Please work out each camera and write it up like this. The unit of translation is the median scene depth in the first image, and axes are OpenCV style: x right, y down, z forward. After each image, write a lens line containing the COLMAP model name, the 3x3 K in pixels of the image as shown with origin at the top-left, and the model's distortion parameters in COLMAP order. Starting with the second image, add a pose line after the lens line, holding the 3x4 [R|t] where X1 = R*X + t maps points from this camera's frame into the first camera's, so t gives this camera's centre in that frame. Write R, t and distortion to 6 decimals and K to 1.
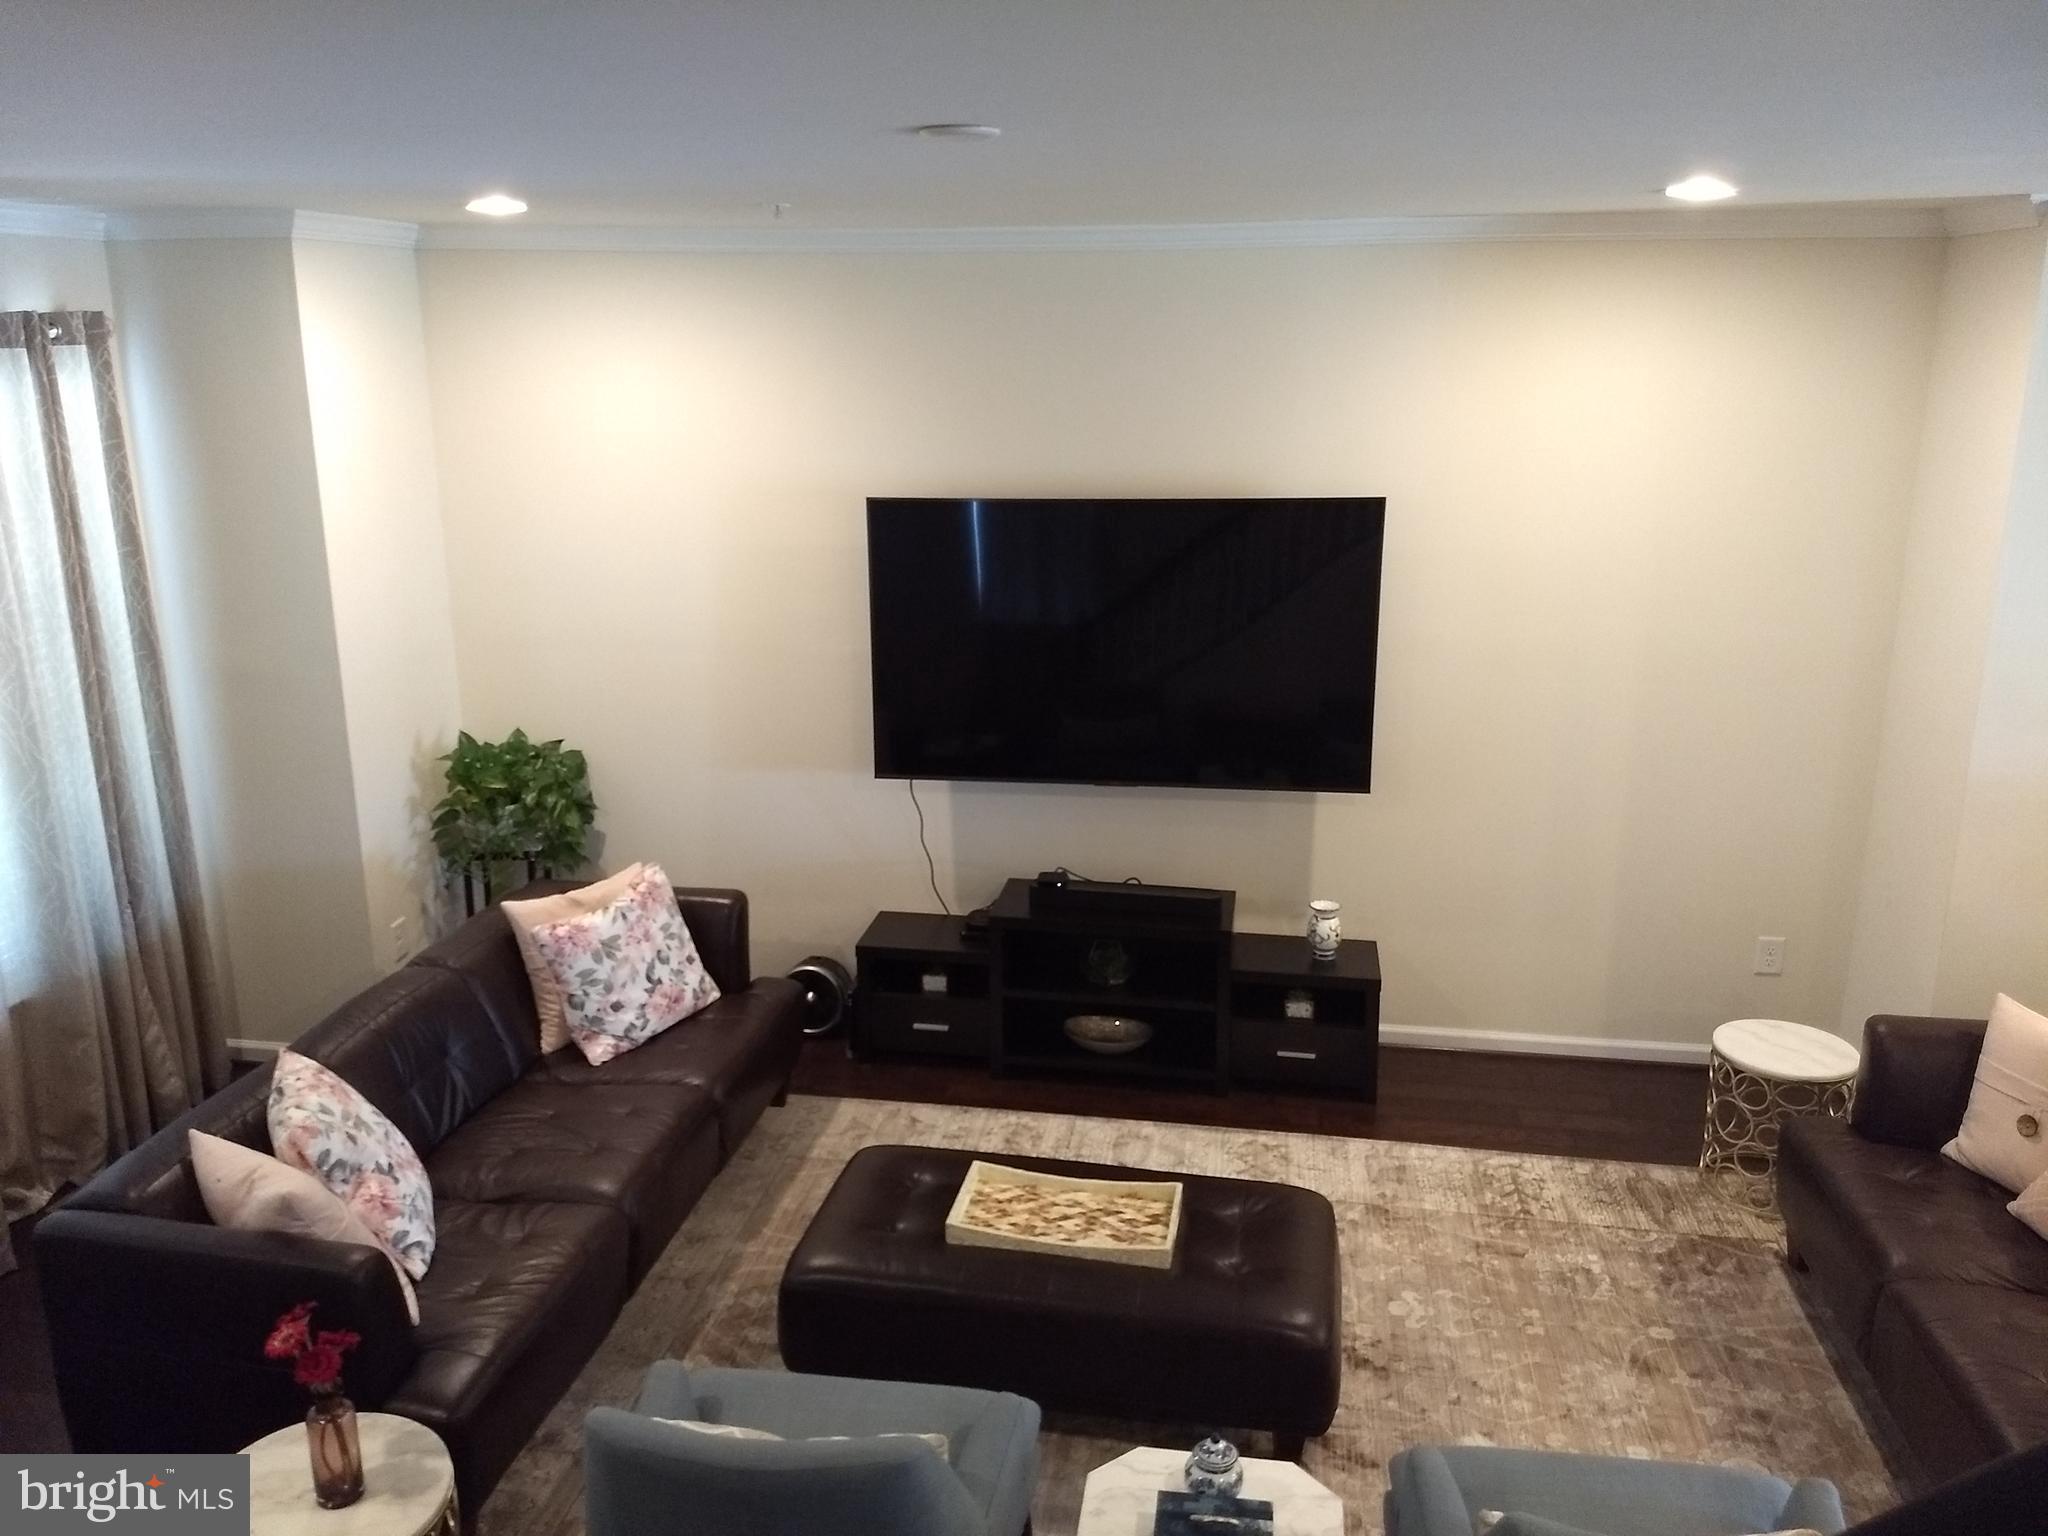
lens RADIAL K [[1532.1, 0, 1031.5], [0, 1532.1, 756.0], [0, 0, 1]] dist [0.221122, -0.395637]
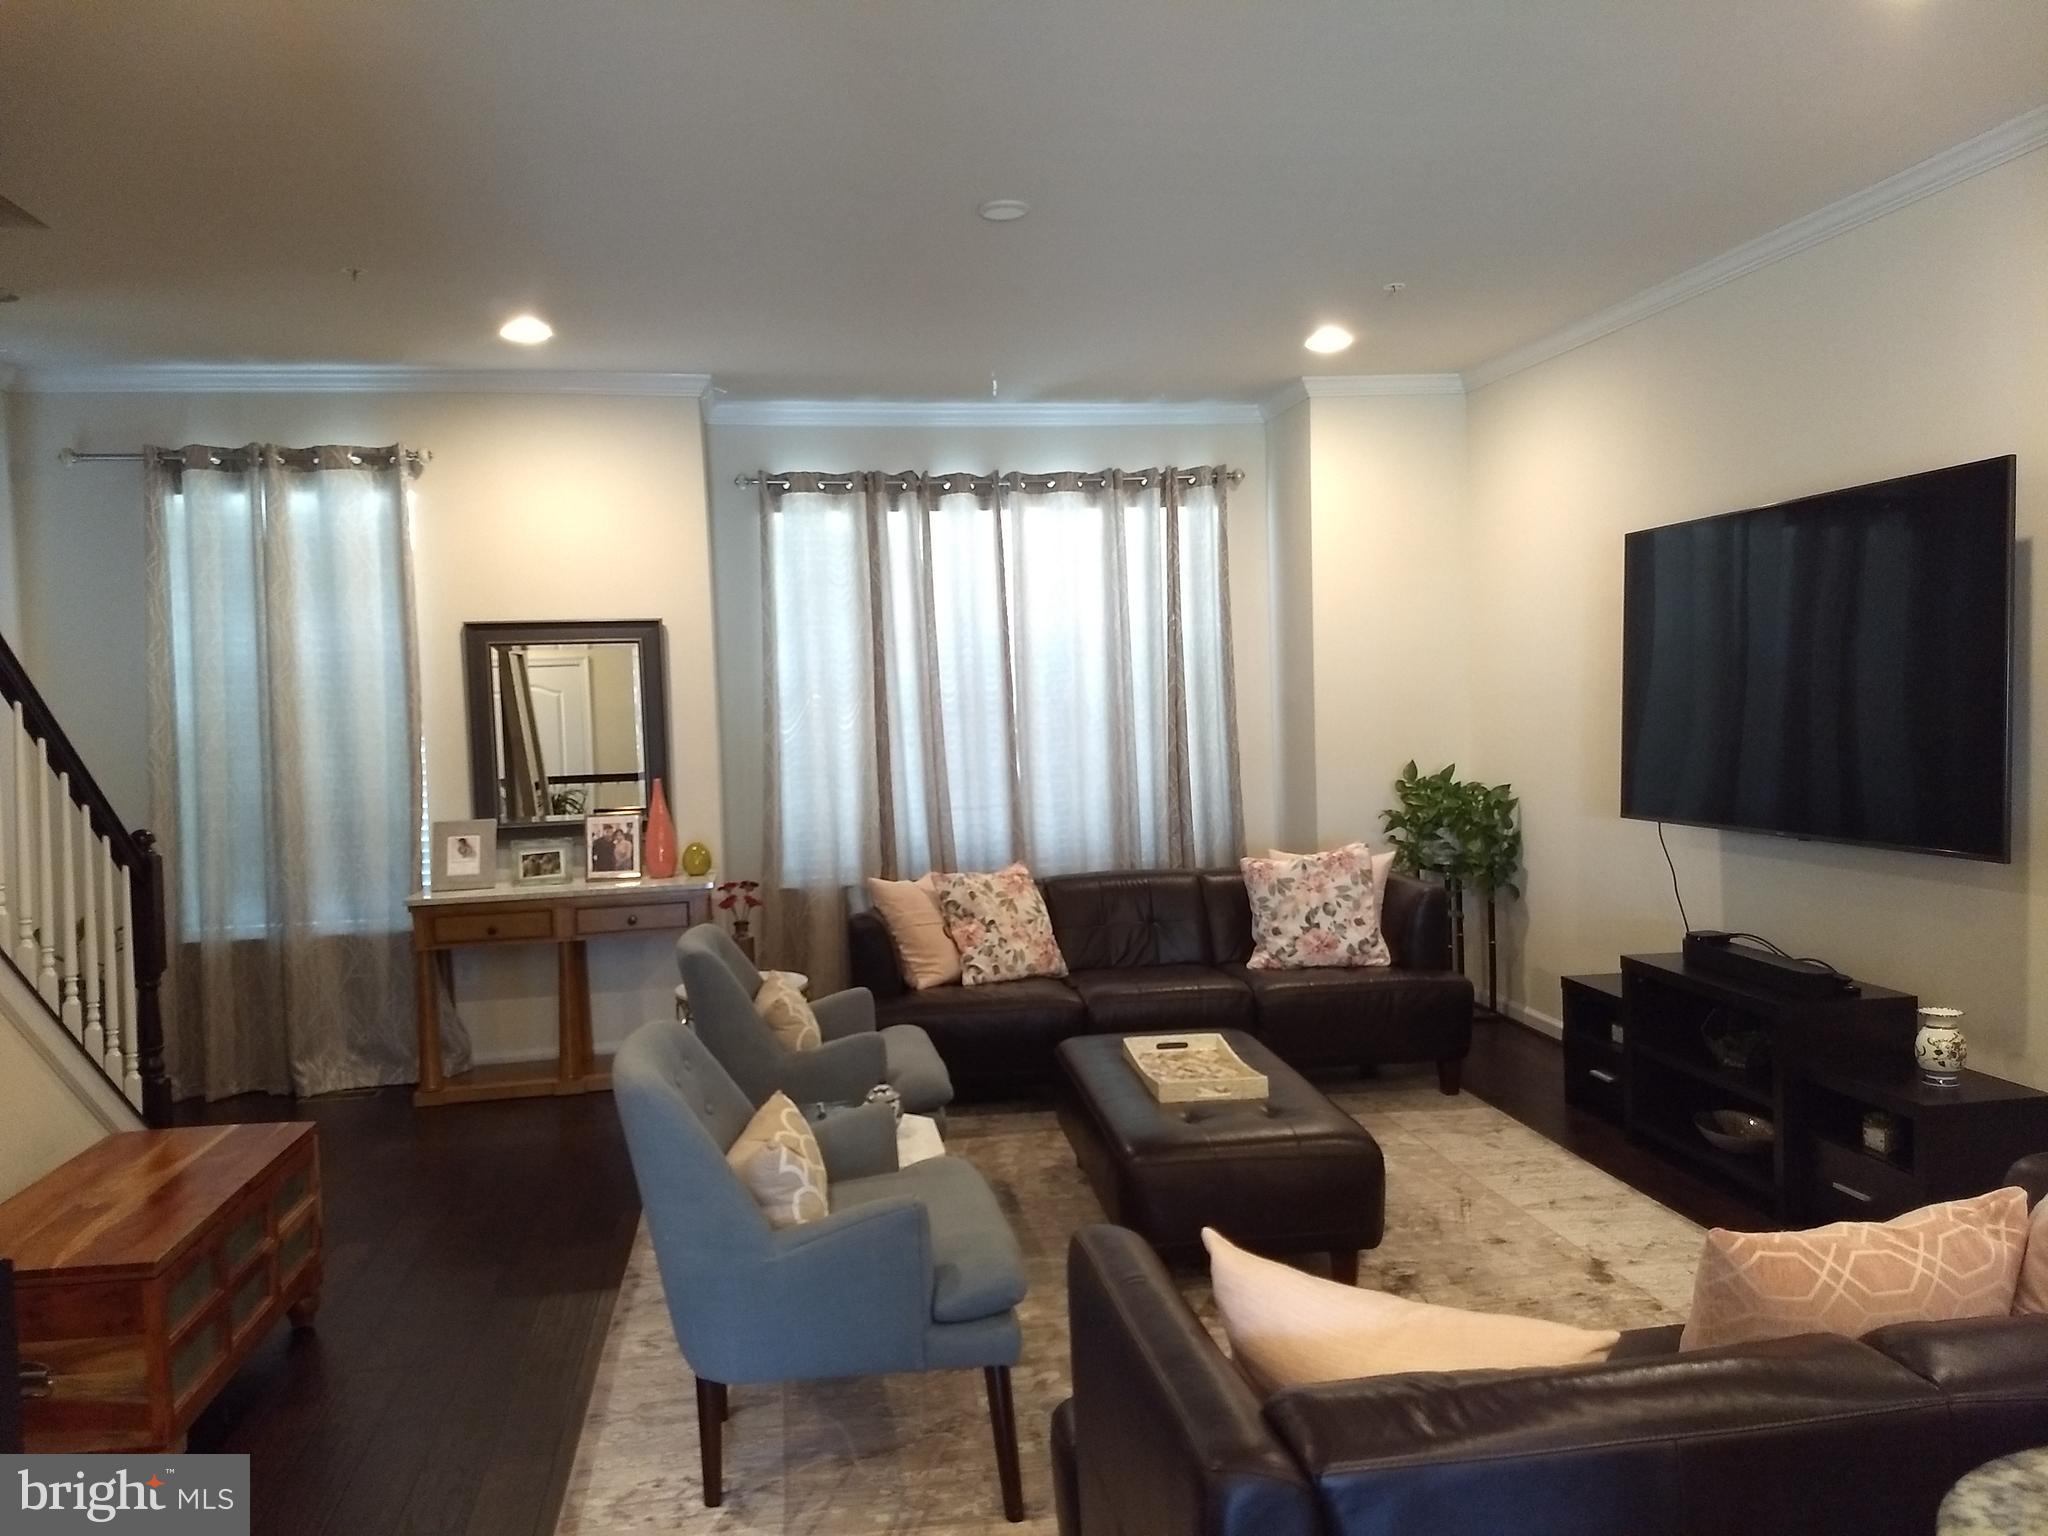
lens RADIAL K [[1510.2, 0, 1033.7], [0, 1510.2, 756.2], [0, 0, 1]] dist [0.246352, -0.372825]
pose [[0.309032, 0.028801, -0.950615, 0.840407], [-0.206774, 0.977666, -0.037599, 0.106325], [0.928302, 0.208182, 0.308085, 0.393719]]
